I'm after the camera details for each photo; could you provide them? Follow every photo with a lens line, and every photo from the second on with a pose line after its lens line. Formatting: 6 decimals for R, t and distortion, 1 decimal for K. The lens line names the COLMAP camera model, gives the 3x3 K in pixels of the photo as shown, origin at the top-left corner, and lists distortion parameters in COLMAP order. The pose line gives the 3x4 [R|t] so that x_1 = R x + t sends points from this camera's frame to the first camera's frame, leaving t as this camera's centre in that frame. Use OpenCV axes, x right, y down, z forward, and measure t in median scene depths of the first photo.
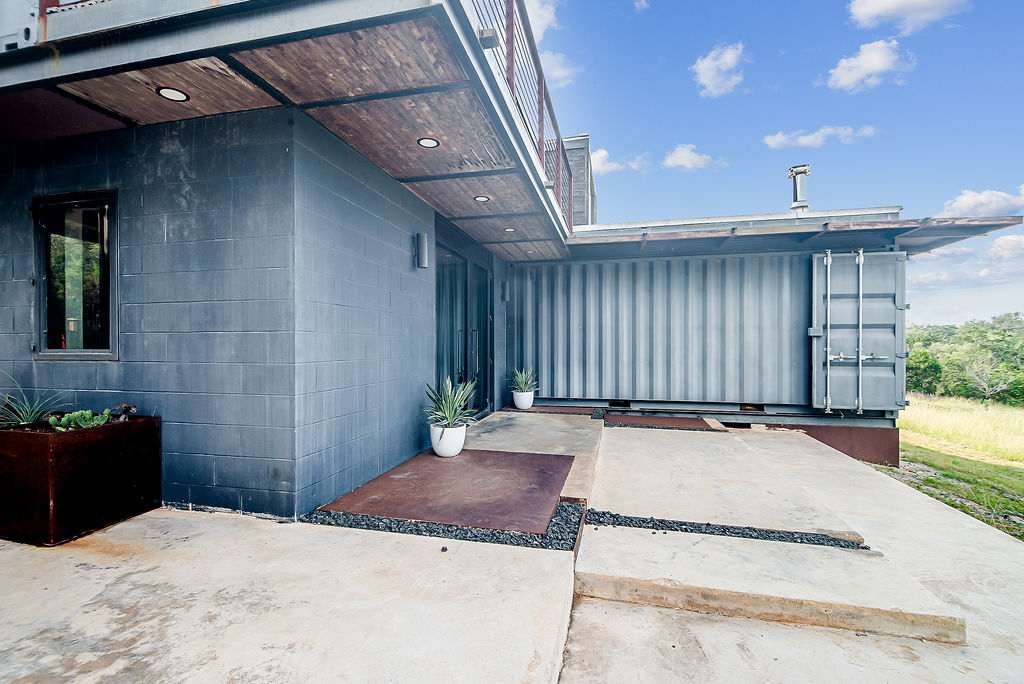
lens RADIAL K [[477.7, 0, 510.9], [0, 477.7, 325.5], [0, 0, 1]] dist [0.028781, -0.024129]
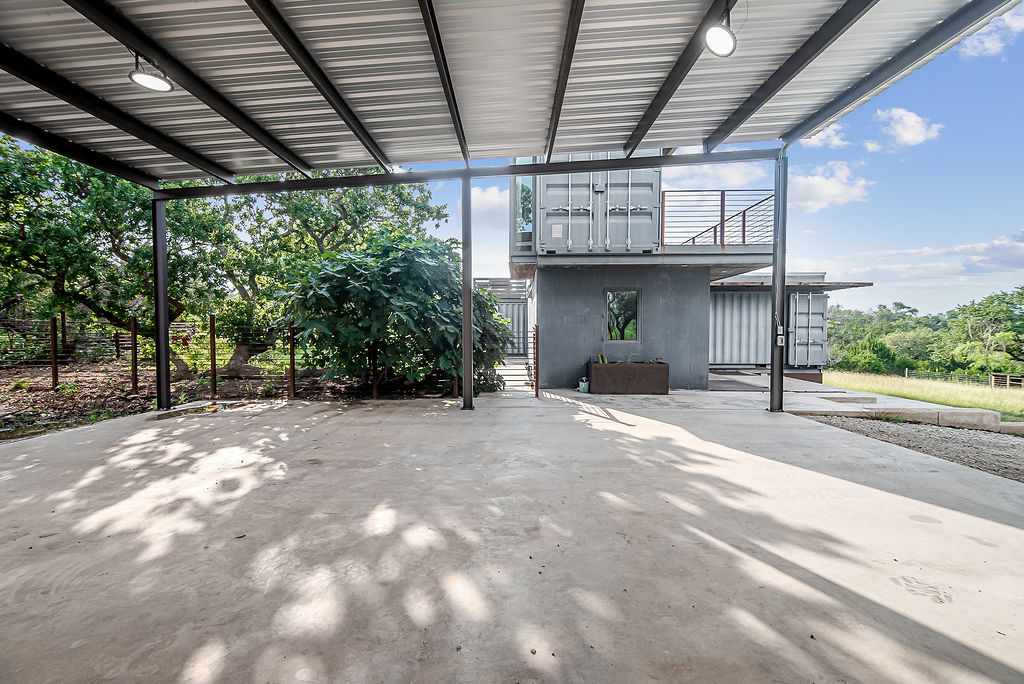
lens RADIAL K [[477.7, 0, 510.9], [0, 477.7, 325.5], [0, 0, 1]] dist [0.028781, -0.024129]
pose [[0.974841, -0.000283, 0.222900, -1.086445], [-0.006634, 0.999519, 0.030281, -0.063463], [-0.222802, -0.030997, 0.974371, -0.832048]]
